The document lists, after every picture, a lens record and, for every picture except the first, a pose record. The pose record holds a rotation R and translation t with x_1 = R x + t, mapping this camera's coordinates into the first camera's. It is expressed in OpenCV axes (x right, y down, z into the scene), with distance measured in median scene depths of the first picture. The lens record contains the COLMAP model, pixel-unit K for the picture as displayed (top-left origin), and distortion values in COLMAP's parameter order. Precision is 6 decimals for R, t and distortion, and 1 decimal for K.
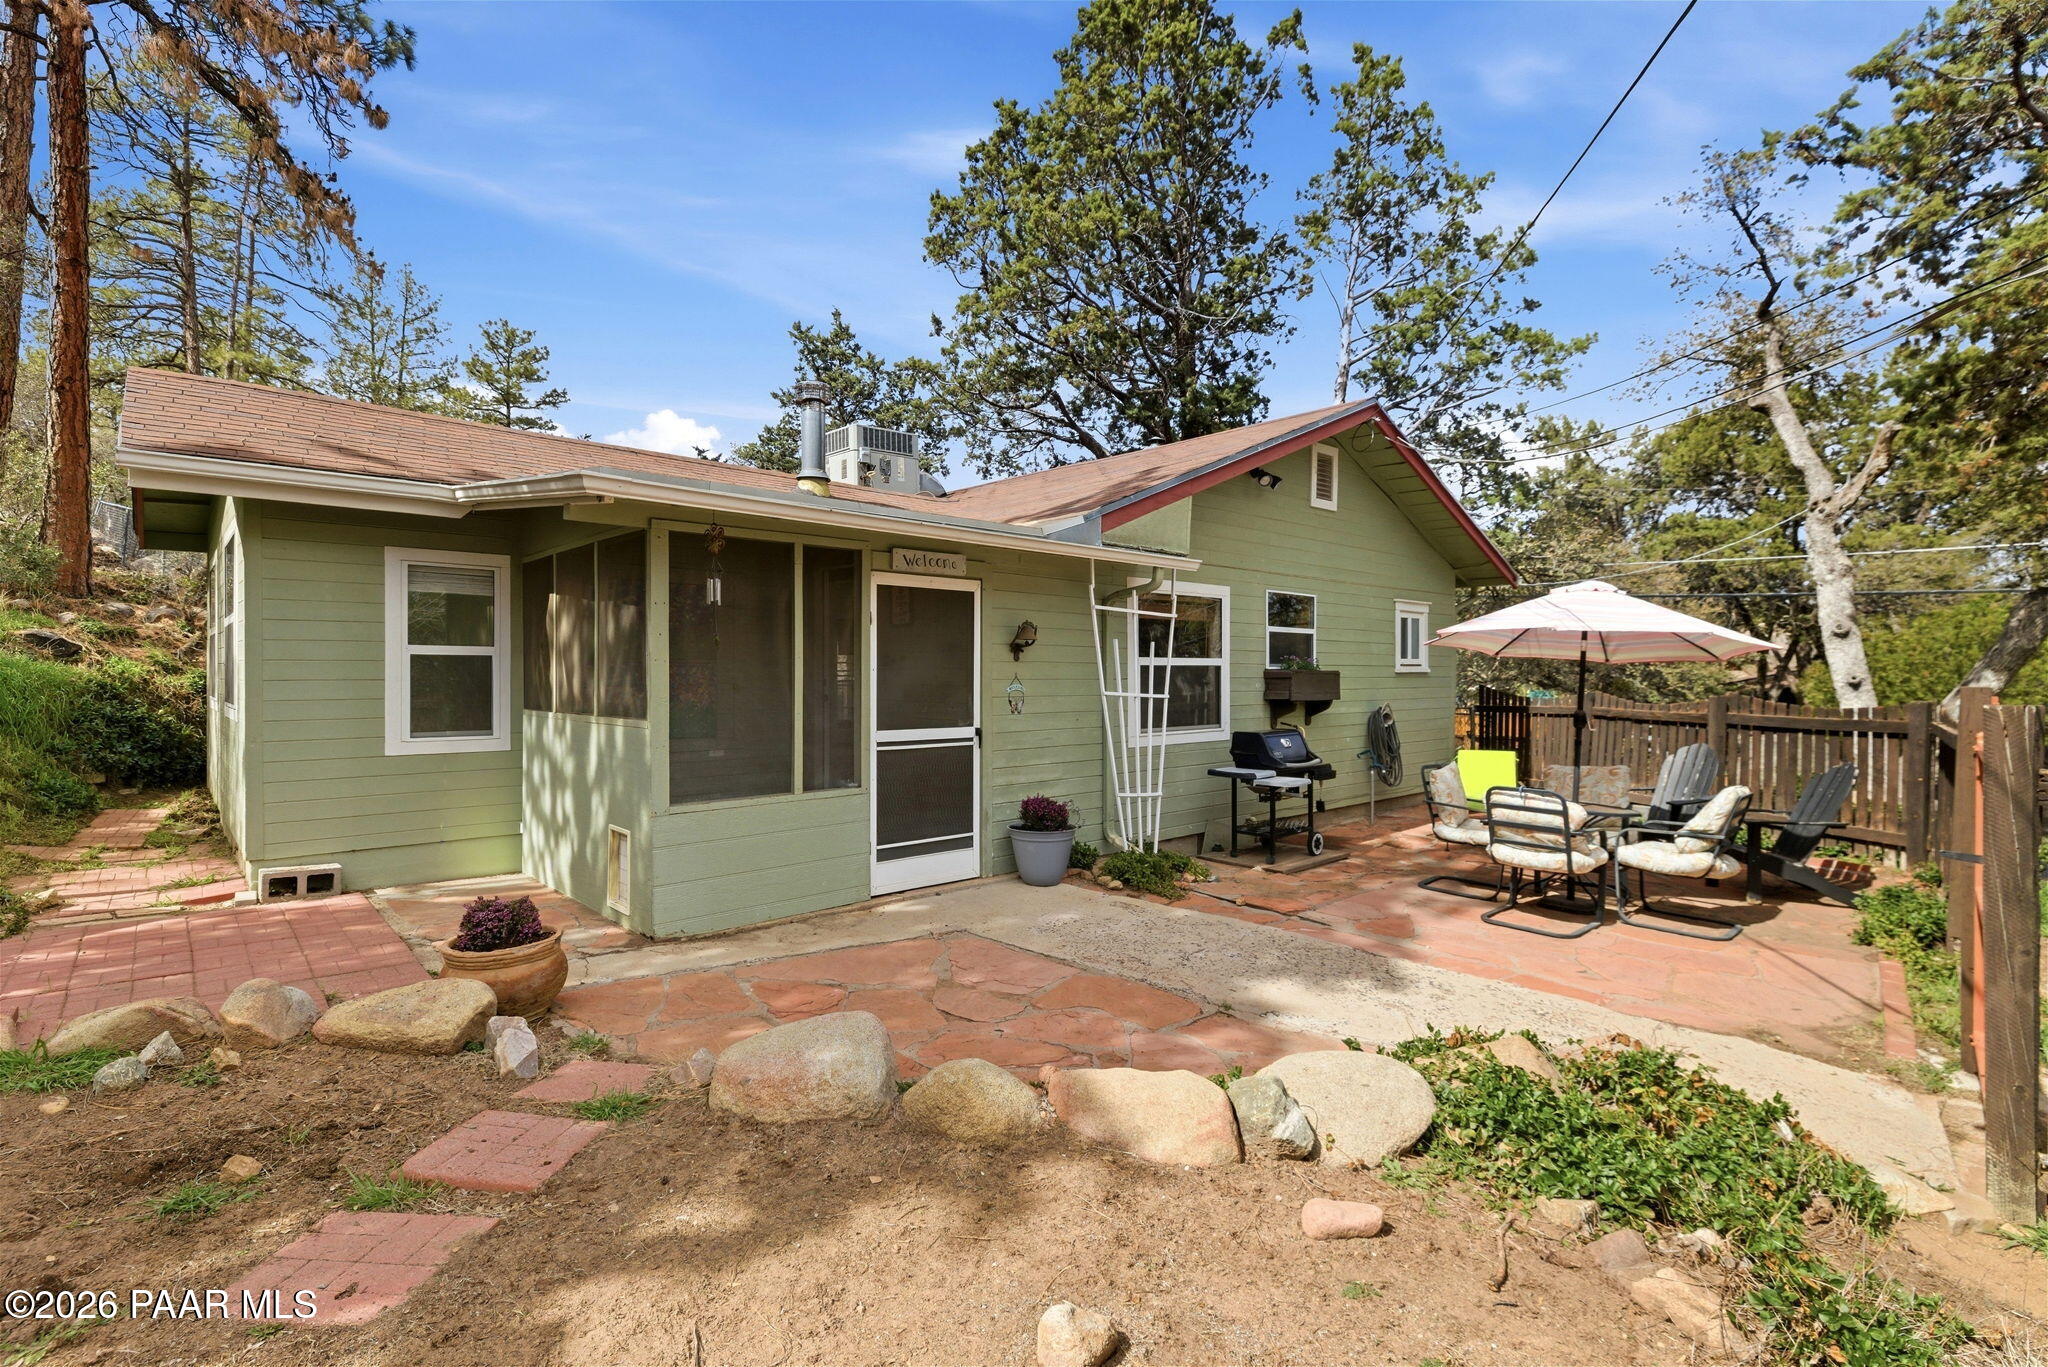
lens RADIAL K [[889.6, 0, 1020.4], [0, 889.6, 657.8], [0, 0, 1]] dist [0.000746, -0.001288]
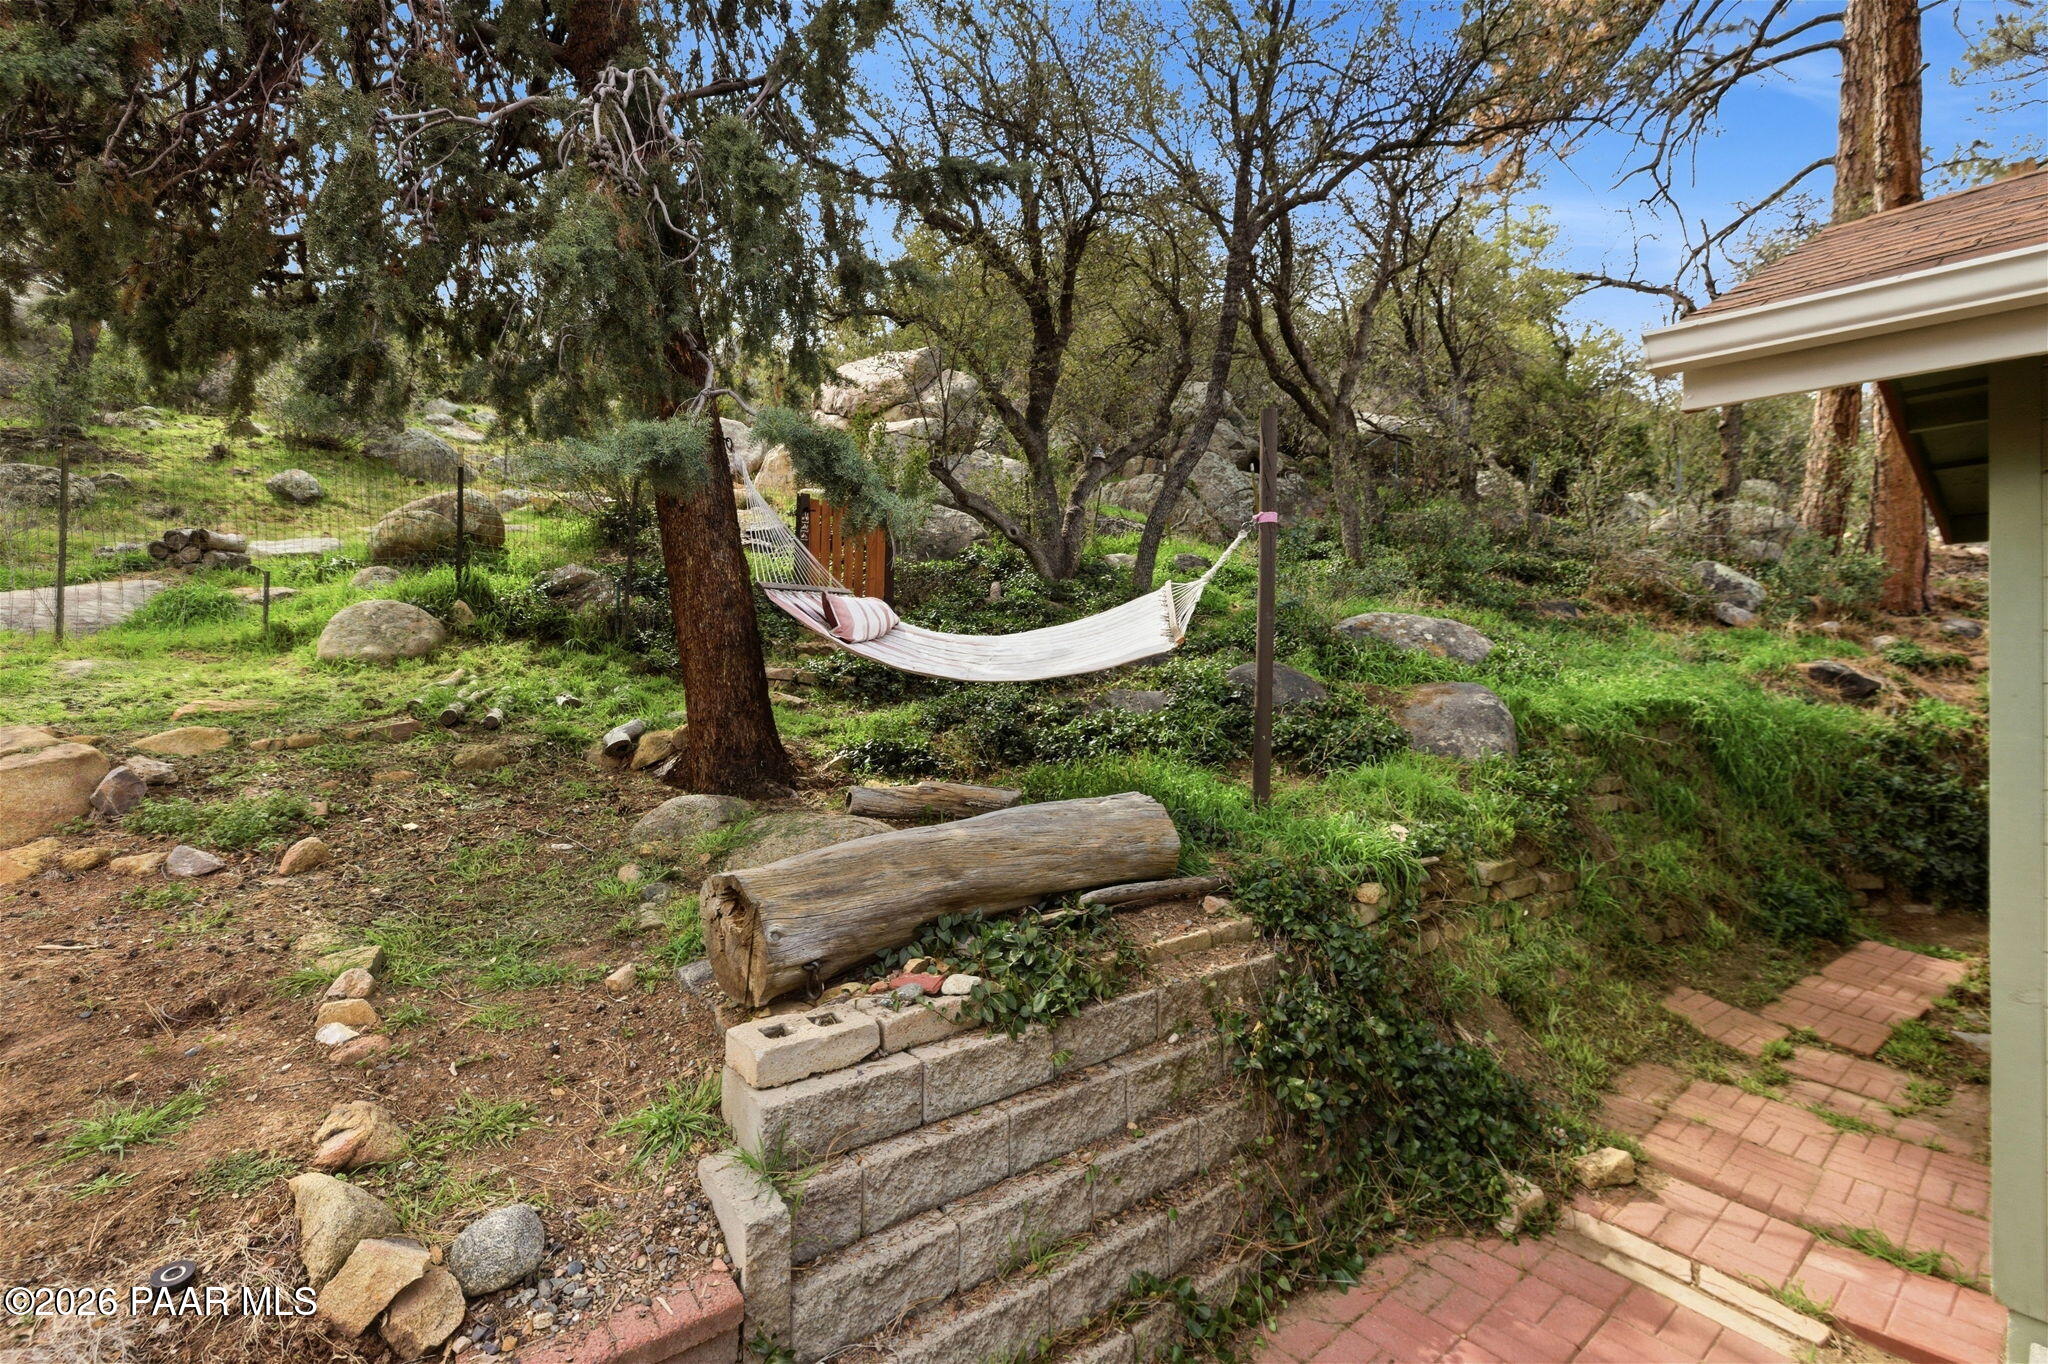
lens RADIAL K [[889.6, 0, 1020.4], [0, 889.6, 656.3], [0, 0, 1]] dist [0.000746, -0.001288]
pose [[-0.087061, -0.011231, -0.996140, -0.252627], [-0.000704, 0.999937, -0.011212, -0.027513], [0.996203, -0.000274, -0.087063, 0.349969]]
